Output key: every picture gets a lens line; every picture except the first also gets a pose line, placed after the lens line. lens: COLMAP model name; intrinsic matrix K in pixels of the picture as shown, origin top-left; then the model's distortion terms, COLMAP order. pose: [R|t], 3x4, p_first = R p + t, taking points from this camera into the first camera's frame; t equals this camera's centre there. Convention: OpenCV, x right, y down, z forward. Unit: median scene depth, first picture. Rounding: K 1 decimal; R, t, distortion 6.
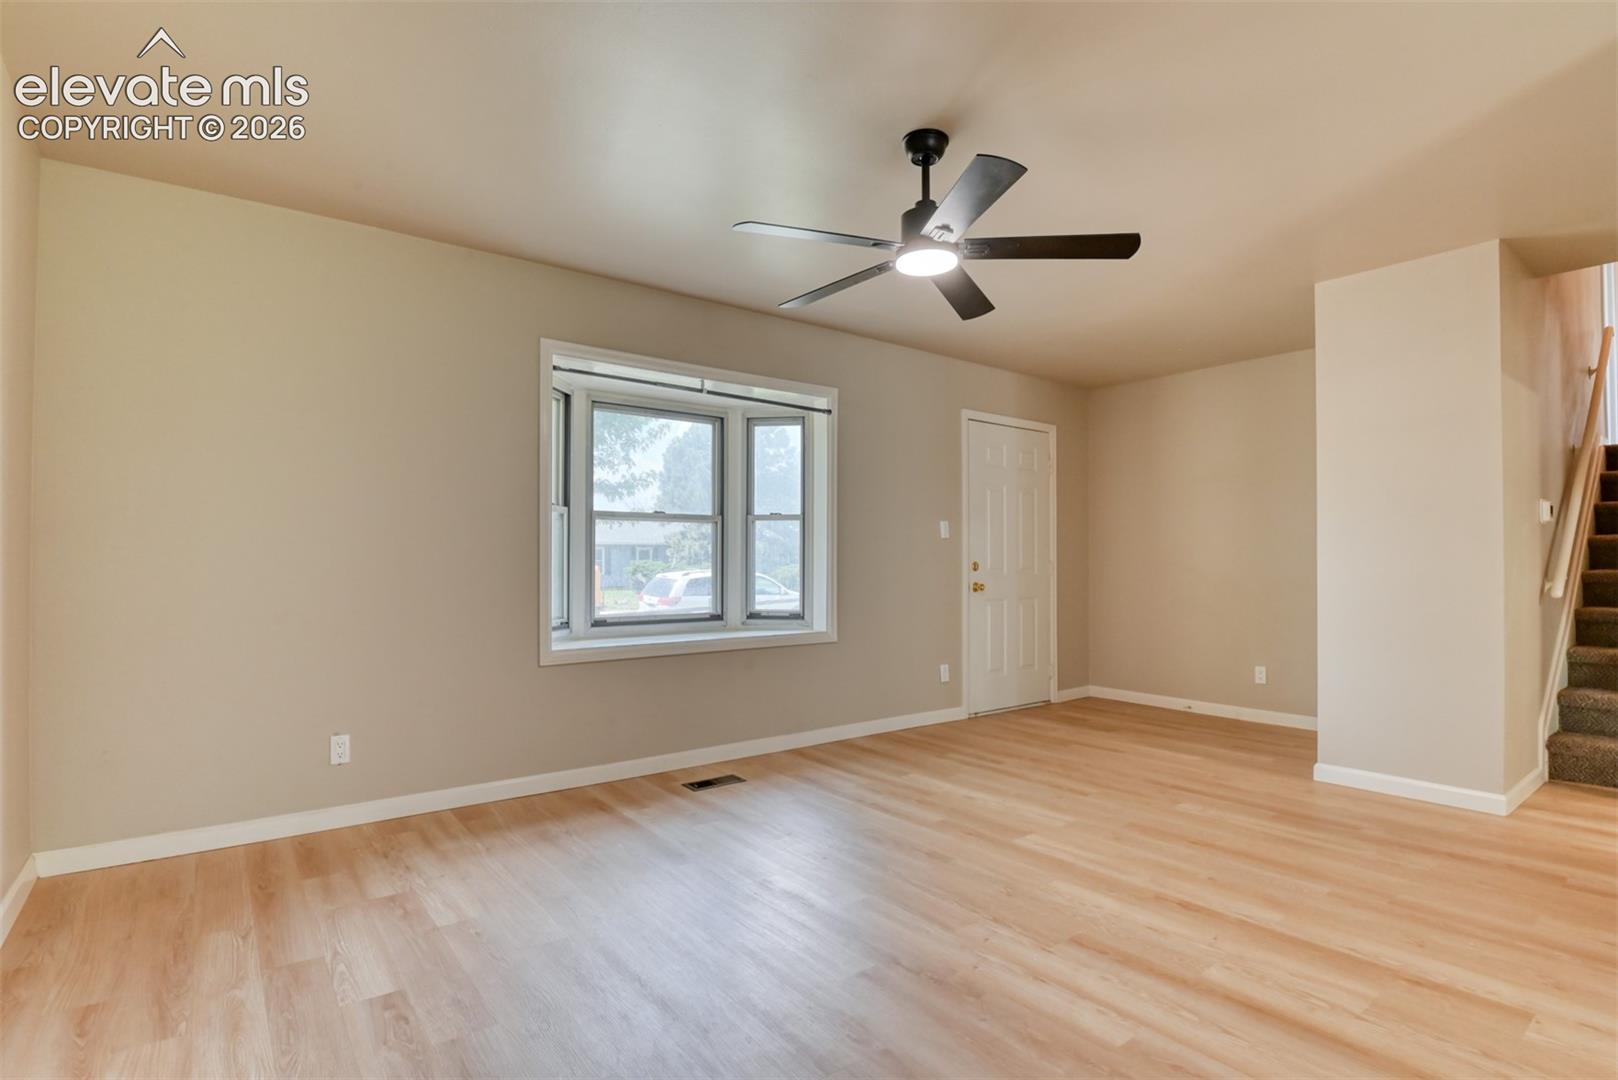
lens RADIAL K [[809.9, 0, 803.0], [0, 809.9, 562.3], [0, 0, 1]] dist [-0.030339, -0.001372]
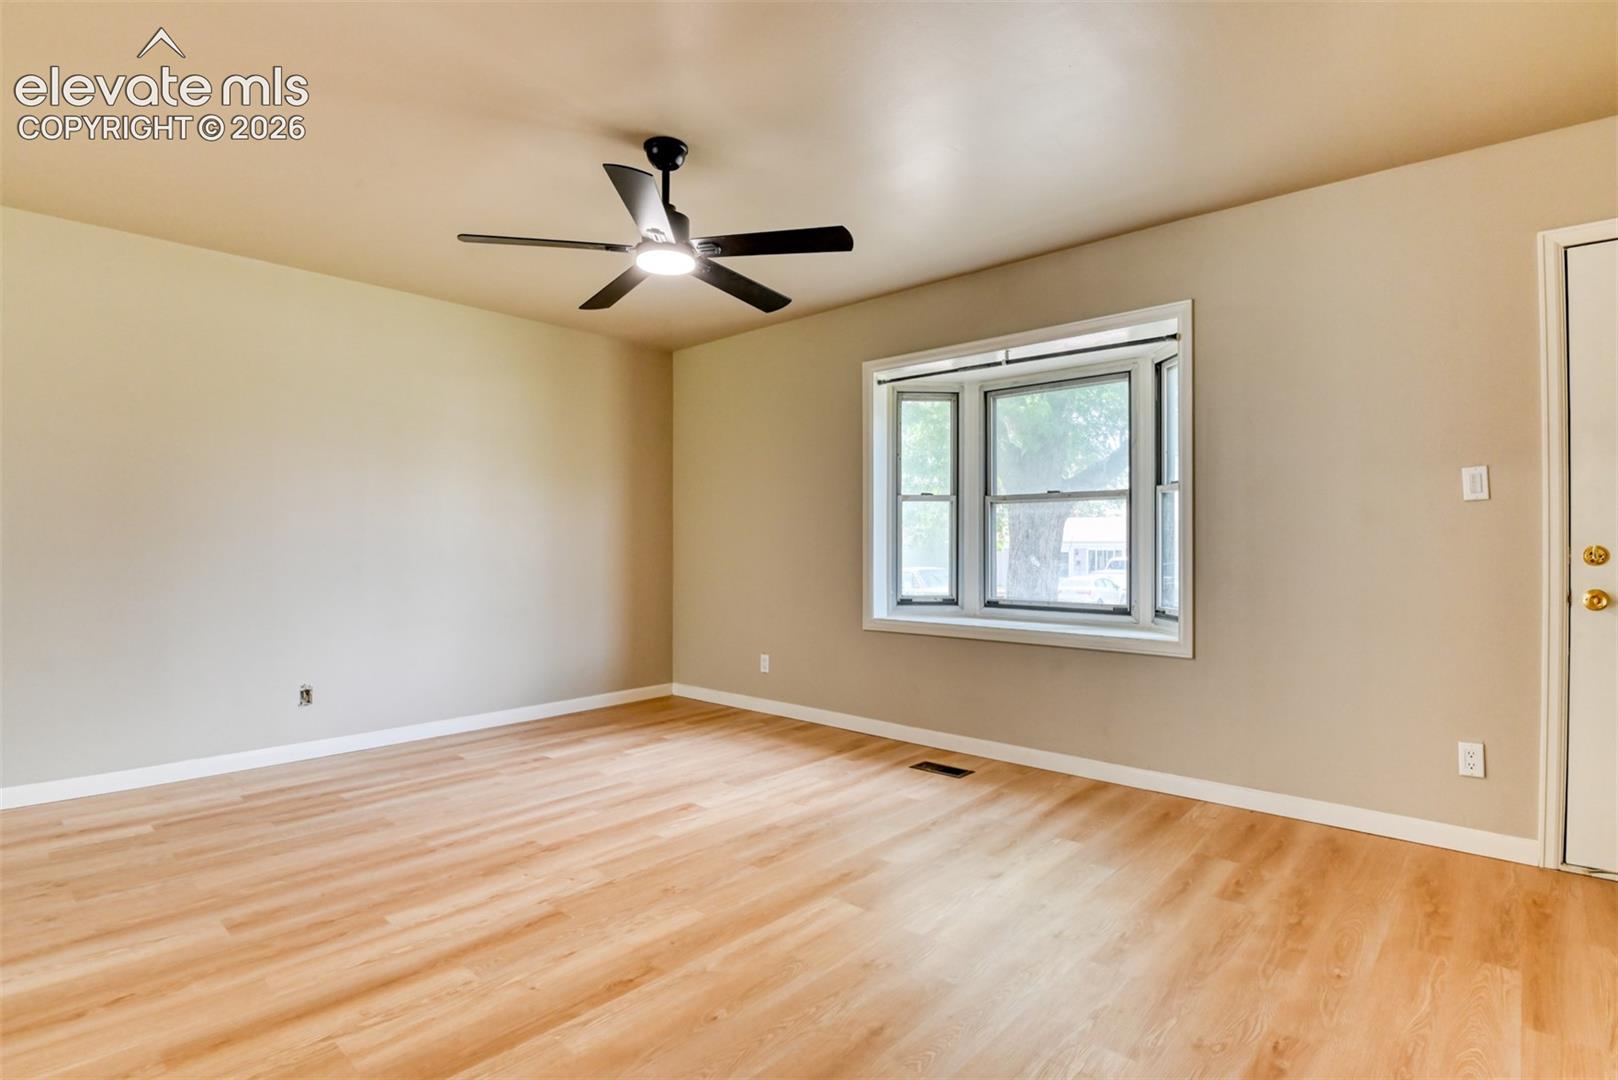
lens RADIAL K [[802.6, 0, 809.8], [0, 802.6, 545.8], [0, 0, 1]] dist [-0.031981, -0.001640]
pose [[0.170169, 0.001410, -0.985414, 0.826730], [-0.004333, 0.999990, 0.000683, 0.001253], [0.985405, 0.004154, 0.170173, 0.680706]]
